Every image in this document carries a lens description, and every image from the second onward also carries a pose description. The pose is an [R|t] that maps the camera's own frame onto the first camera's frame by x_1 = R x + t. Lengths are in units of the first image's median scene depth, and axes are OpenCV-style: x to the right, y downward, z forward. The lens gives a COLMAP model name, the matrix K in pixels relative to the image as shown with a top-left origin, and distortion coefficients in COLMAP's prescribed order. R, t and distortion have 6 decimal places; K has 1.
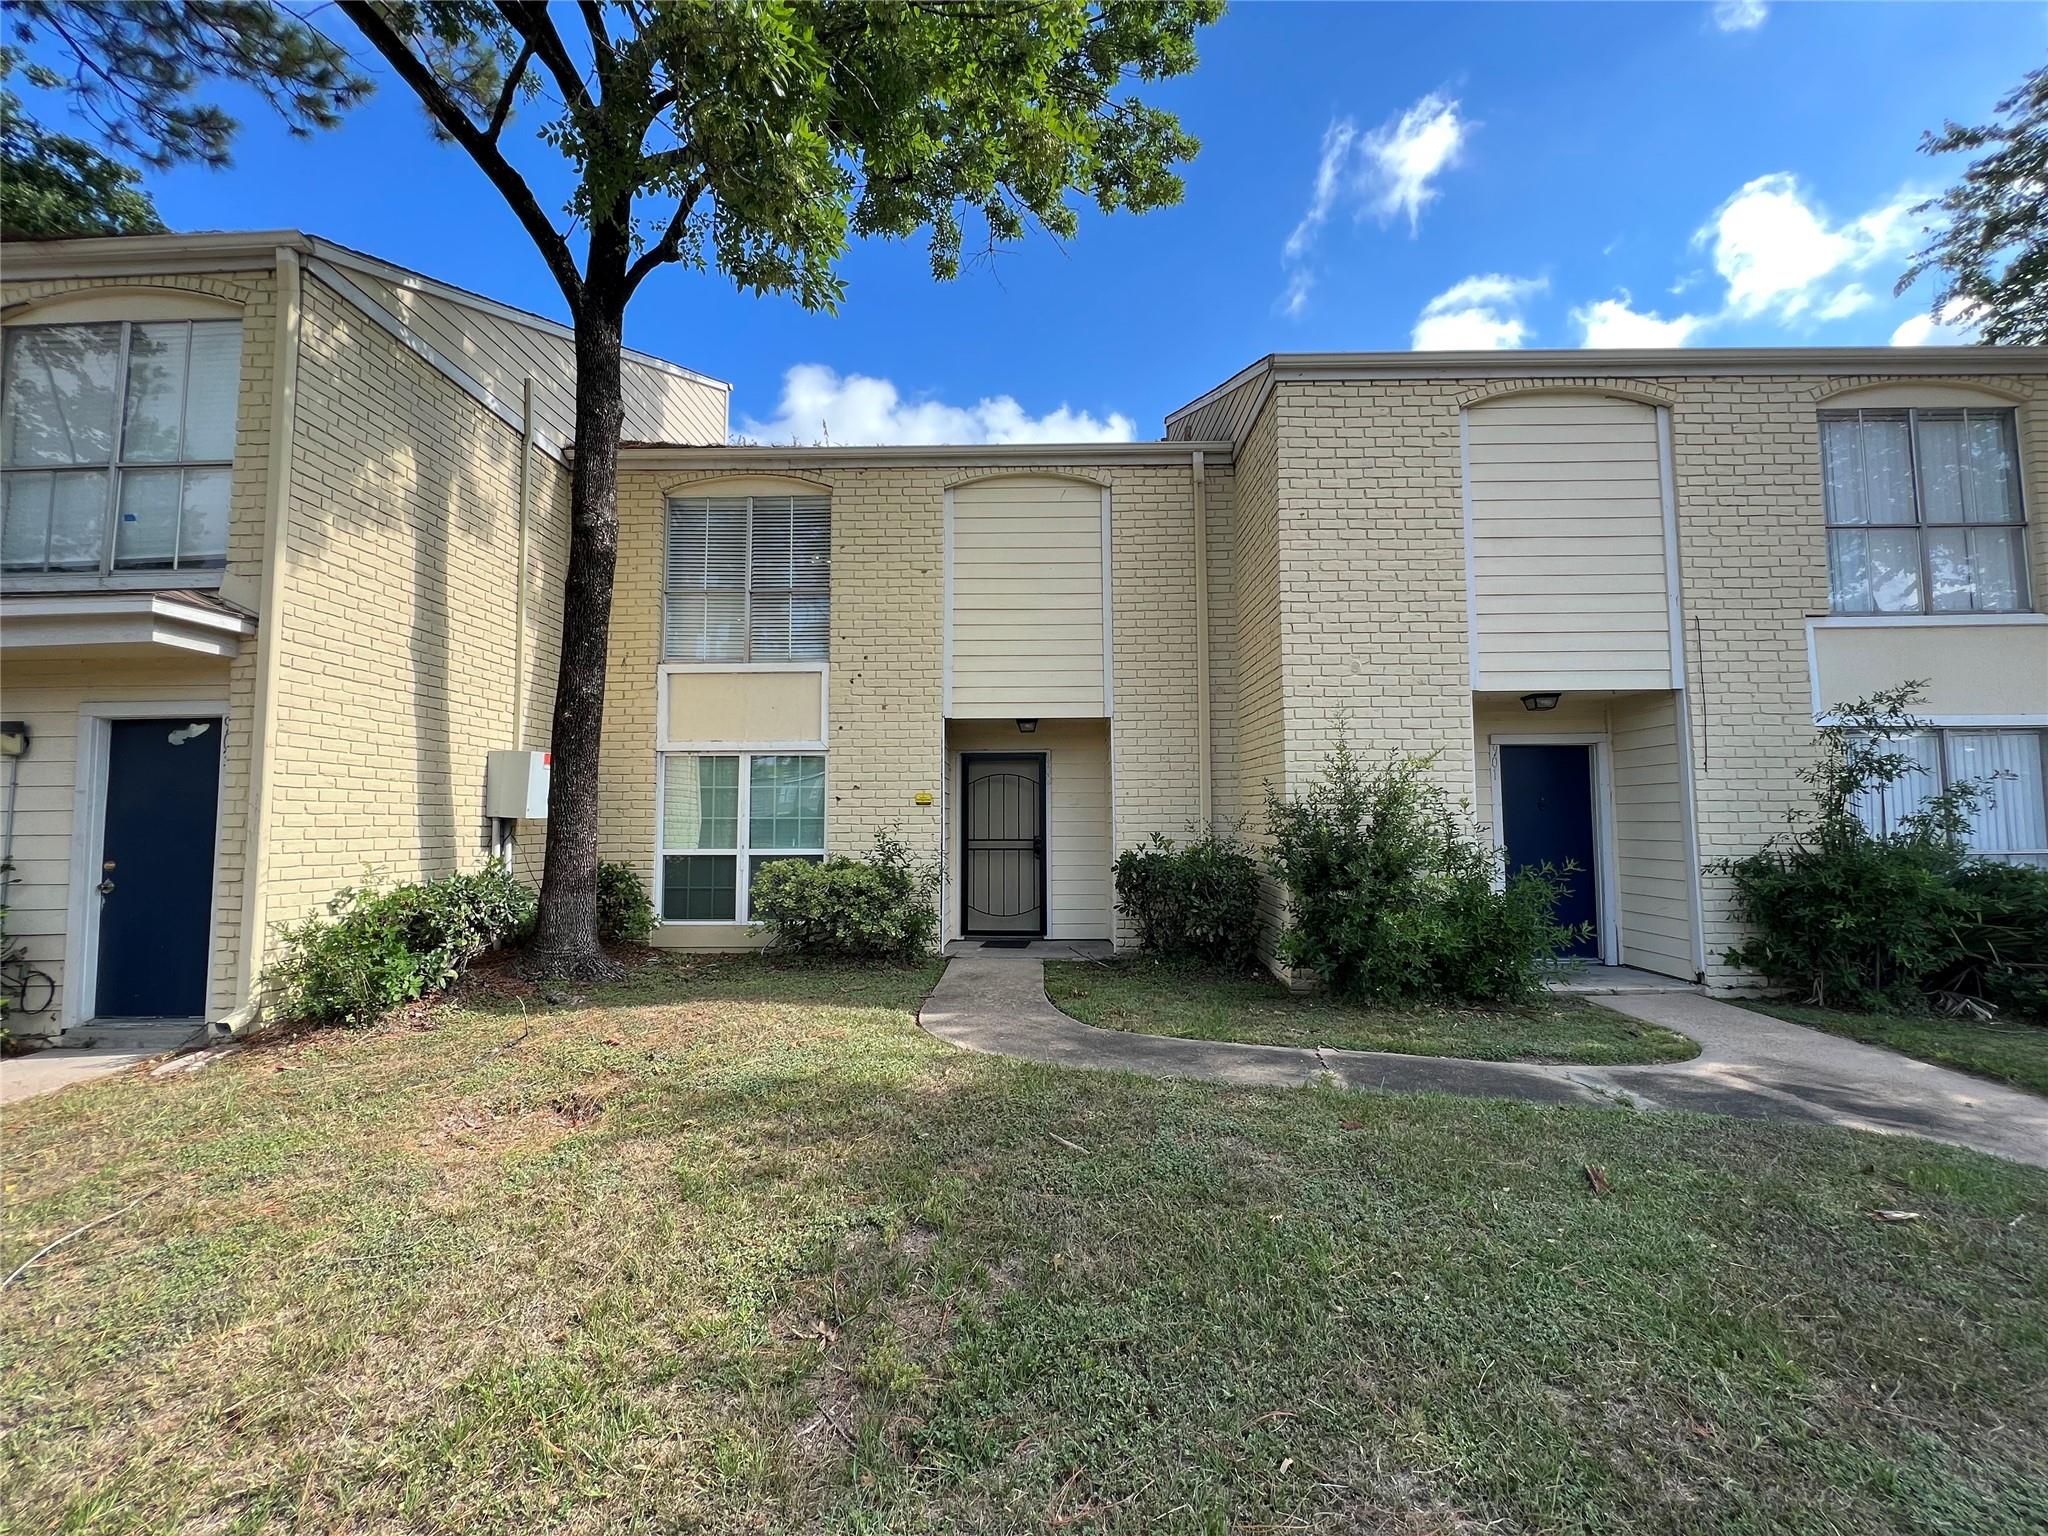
lens RADIAL K [[808.1, 0, 1025.1], [0, 808.1, 766.9], [0, 0, 1]] dist [-0.000297, -0.000240]
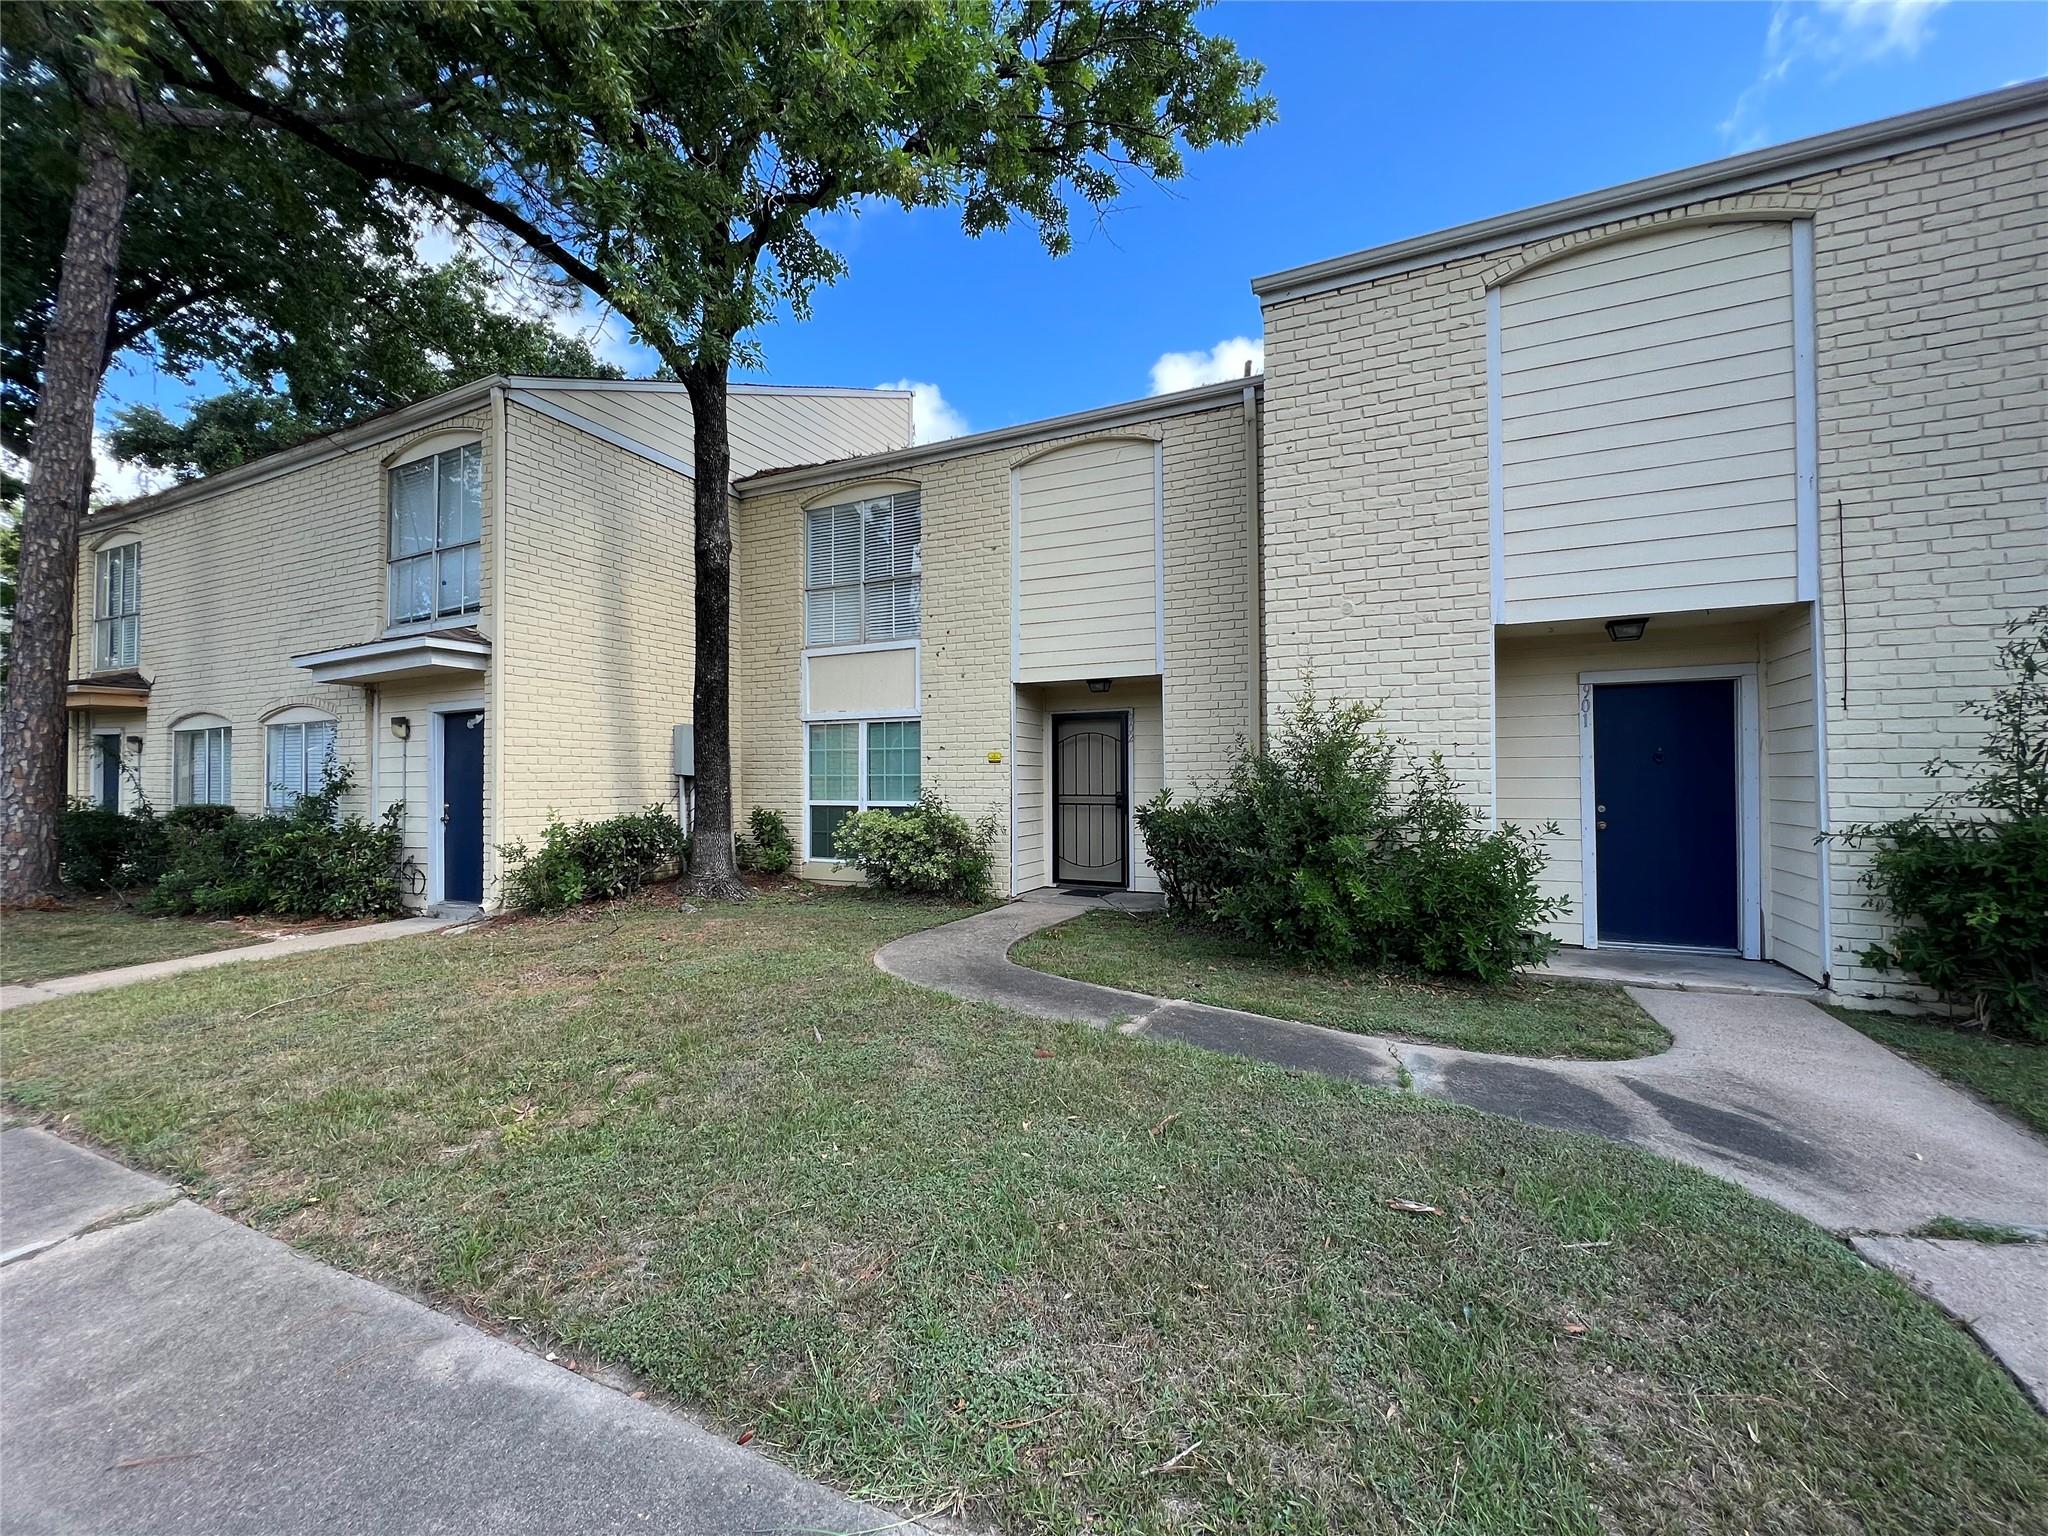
lens RADIAL K [[808.1, 0, 1027.7], [0, 808.1, 765.2], [0, 0, 1]] dist [-0.000297, -0.000240]
pose [[0.915494, -0.007291, -0.402265, 0.435470], [0.027692, 0.998607, 0.044923, 0.002341], [0.401377, -0.052266, 0.914421, 0.009083]]
